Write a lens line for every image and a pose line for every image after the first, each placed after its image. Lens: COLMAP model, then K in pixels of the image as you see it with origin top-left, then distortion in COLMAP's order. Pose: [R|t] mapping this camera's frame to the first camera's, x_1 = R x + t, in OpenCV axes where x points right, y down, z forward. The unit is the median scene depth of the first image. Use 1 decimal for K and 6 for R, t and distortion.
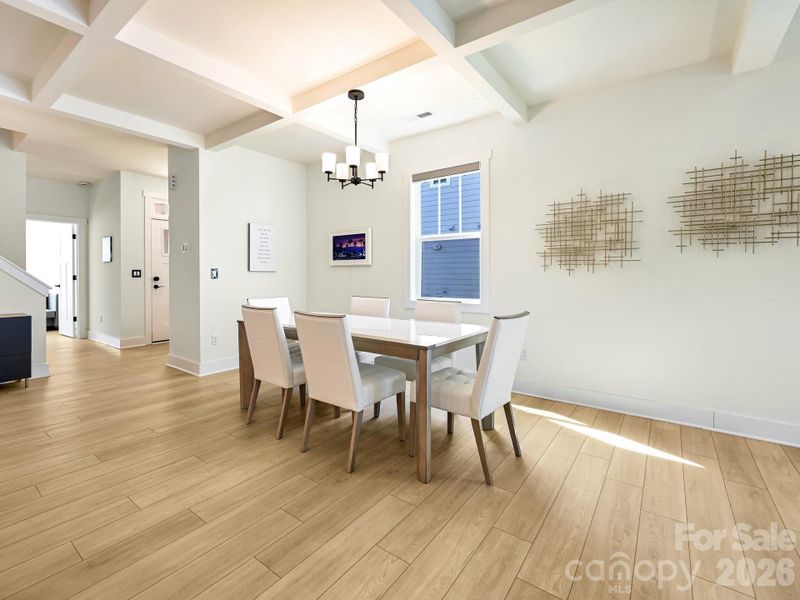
lens RADIAL K [[366.2, 0, 400.0], [0, 366.2, 300.0], [0, 0, 1]] dist [-0.002845, -0.000265]
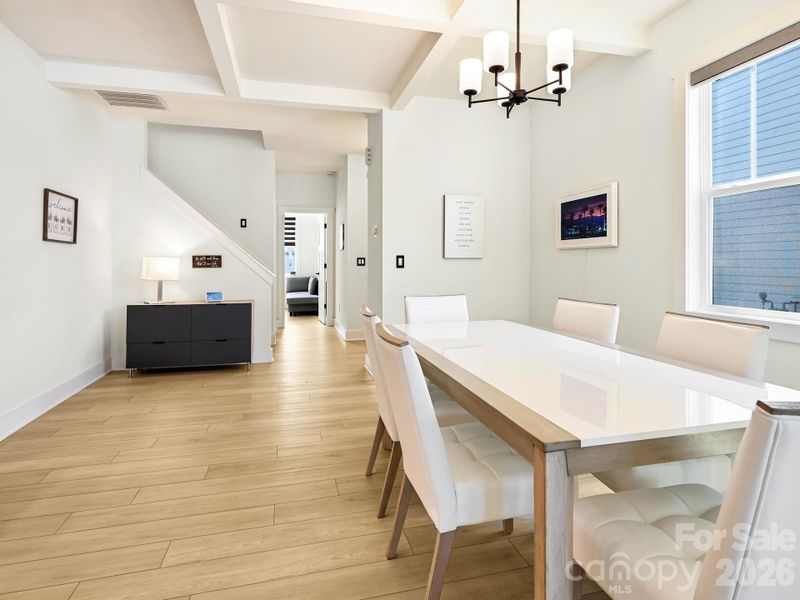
lens RADIAL K [[452.2, 0, 403.5], [0, 452.2, 276.8], [0, 0, 1]] dist [0.001427, 0.000225]
pose [[0.777224, 0.017106, -0.628991, 0.122082], [-0.039515, 0.998984, -0.021658, -0.017911], [0.627981, 0.041687, 0.777111, 0.238992]]
